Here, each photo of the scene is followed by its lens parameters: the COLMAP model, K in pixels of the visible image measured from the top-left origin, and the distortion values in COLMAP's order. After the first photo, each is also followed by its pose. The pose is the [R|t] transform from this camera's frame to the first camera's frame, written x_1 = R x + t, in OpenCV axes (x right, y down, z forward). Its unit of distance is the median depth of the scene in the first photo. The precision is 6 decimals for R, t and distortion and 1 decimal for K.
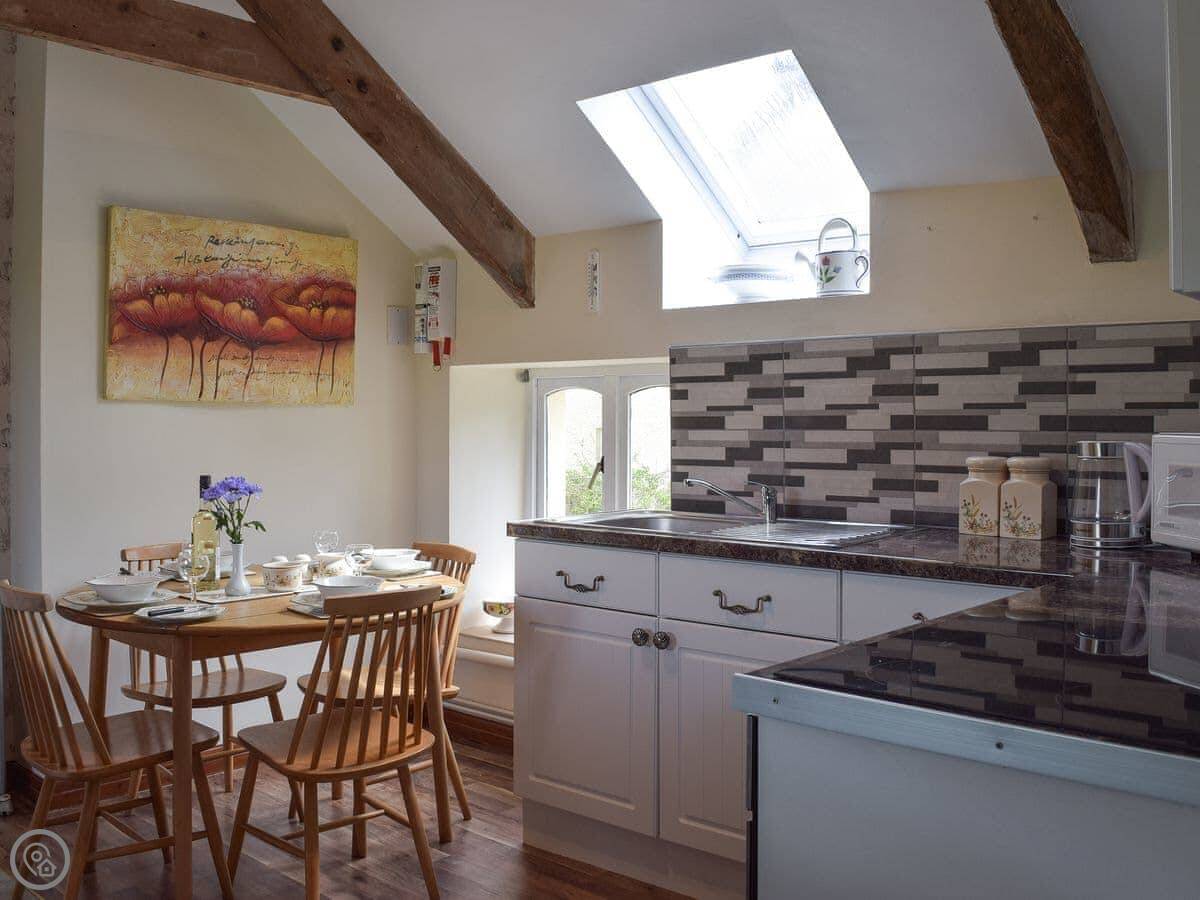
lens RADIAL K [[1119.1, 0, 601.0], [0, 1119.1, 452.3], [0, 0, 1]] dist [-0.105275, 0.000000]
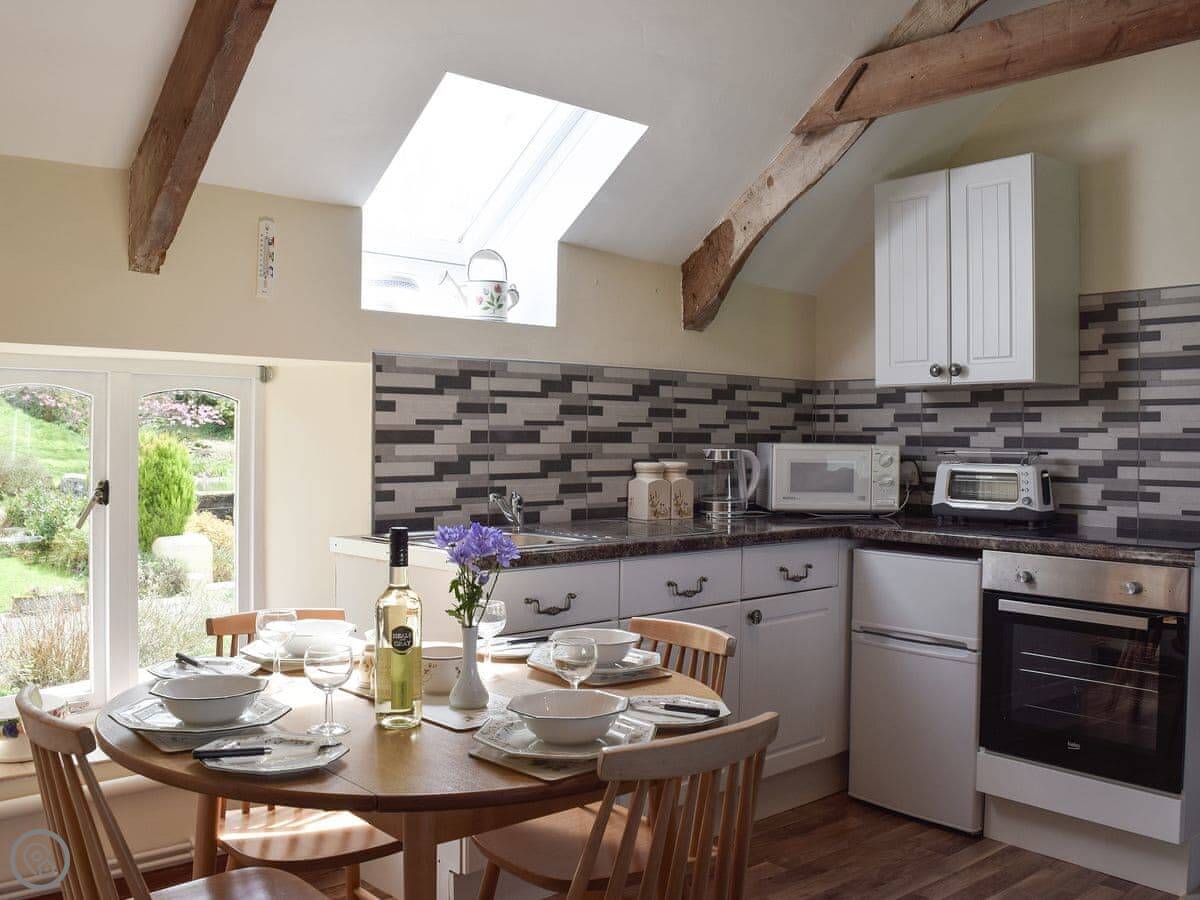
lens RADIAL K [[1119.1, 0, 600.9], [0, 1119.1, 450.9], [0, 0, 1]] dist [-0.105275, 0.000000]
pose [[0.103218, -0.011885, 0.994588, -0.878913], [0.023648, 0.999675, 0.009492, -0.020853], [-0.994378, 0.022541, 0.103466, 0.787288]]
